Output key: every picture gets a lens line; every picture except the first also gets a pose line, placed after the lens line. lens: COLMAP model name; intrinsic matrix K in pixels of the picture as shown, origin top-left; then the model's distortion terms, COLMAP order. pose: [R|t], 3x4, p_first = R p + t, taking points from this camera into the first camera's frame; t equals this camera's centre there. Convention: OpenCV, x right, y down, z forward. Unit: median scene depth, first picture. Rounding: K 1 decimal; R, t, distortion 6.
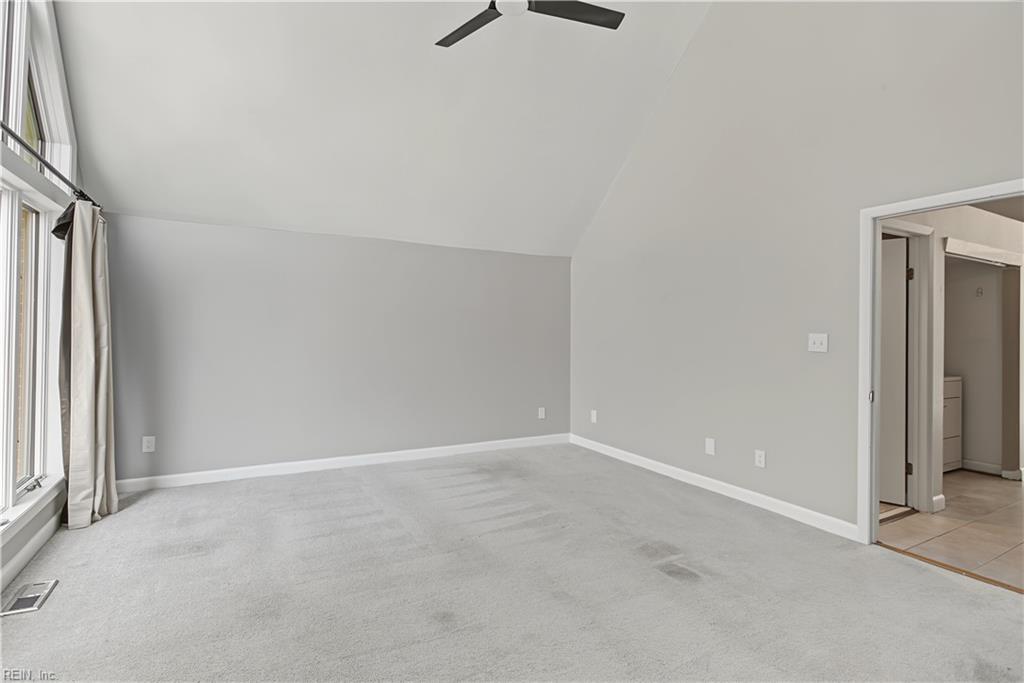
lens RADIAL K [[494.2, 0, 502.0], [0, 494.2, 329.2], [0, 0, 1]] dist [-0.001075, 0.000224]
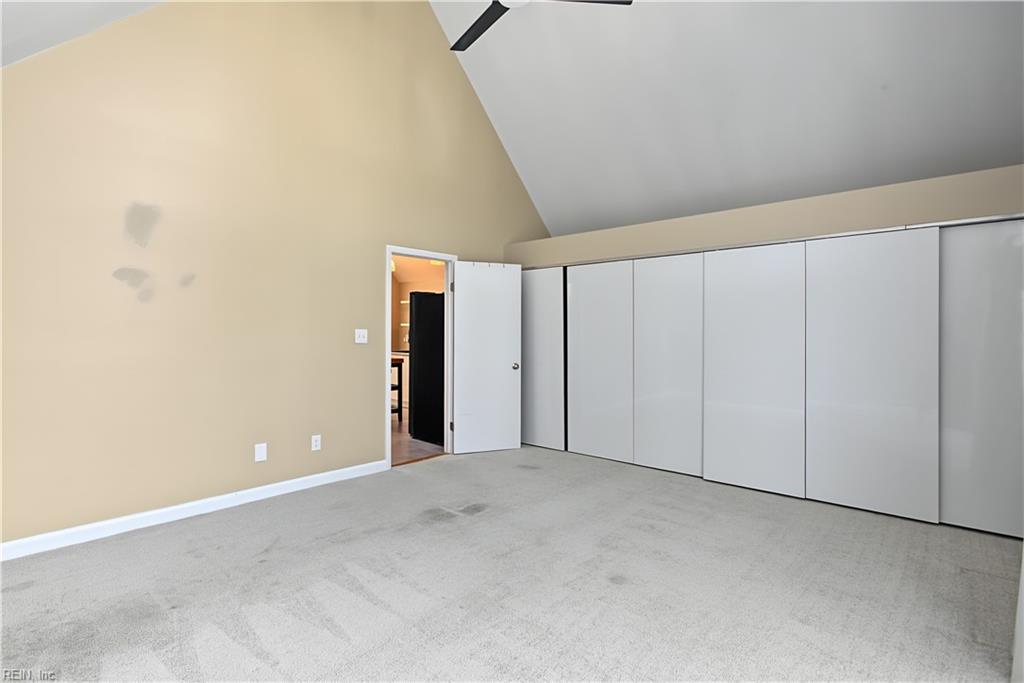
lens RADIAL K [[495.6, 0, 507.4], [0, 495.6, 336.8], [0, 0, 1]] dist [-0.004643, 0.000269]
pose [[-0.336457, -0.012441, 0.941617, -0.726674], [-0.010658, 0.999899, 0.009402, 0.012666], [-0.941638, -0.006872, -0.336556, 1.077691]]
